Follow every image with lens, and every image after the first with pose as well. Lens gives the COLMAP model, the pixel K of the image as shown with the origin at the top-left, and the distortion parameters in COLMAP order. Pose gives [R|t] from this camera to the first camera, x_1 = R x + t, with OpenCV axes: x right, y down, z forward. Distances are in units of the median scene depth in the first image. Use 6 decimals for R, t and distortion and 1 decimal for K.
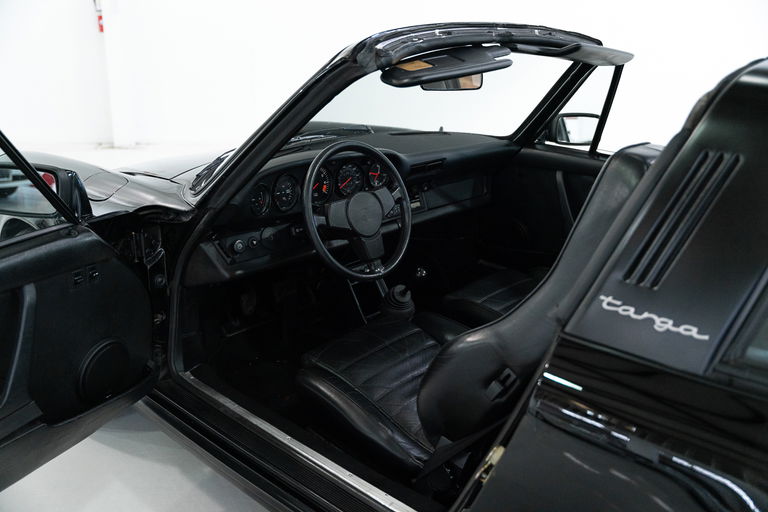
lens RADIAL K [[724.7, 0, 383.4], [0, 724.7, 257.2], [0, 0, 1]] dist [-0.010494, 0.000000]
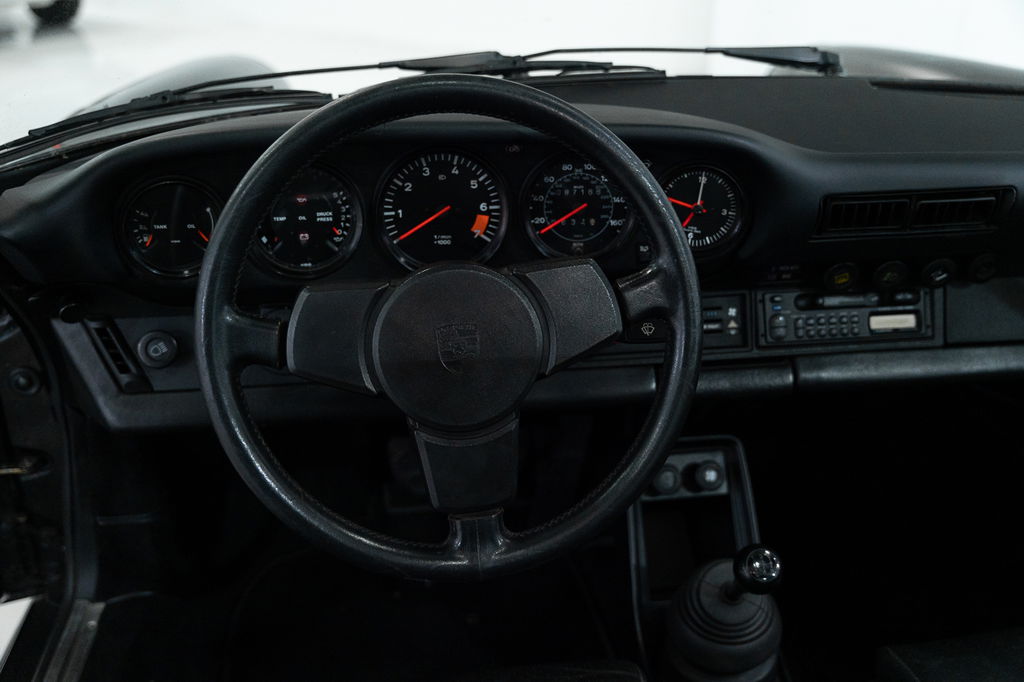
lens RADIAL K [[966.2, 0, 512.7], [0, 966.2, 337.2], [0, 0, 1]] dist [-0.010494, 0.000000]
pose [[0.759429, 0.245807, -0.602367, 0.199002], [-0.189387, 0.969306, 0.156775, -0.116915], [0.622415, -0.004979, 0.782672, 0.677654]]
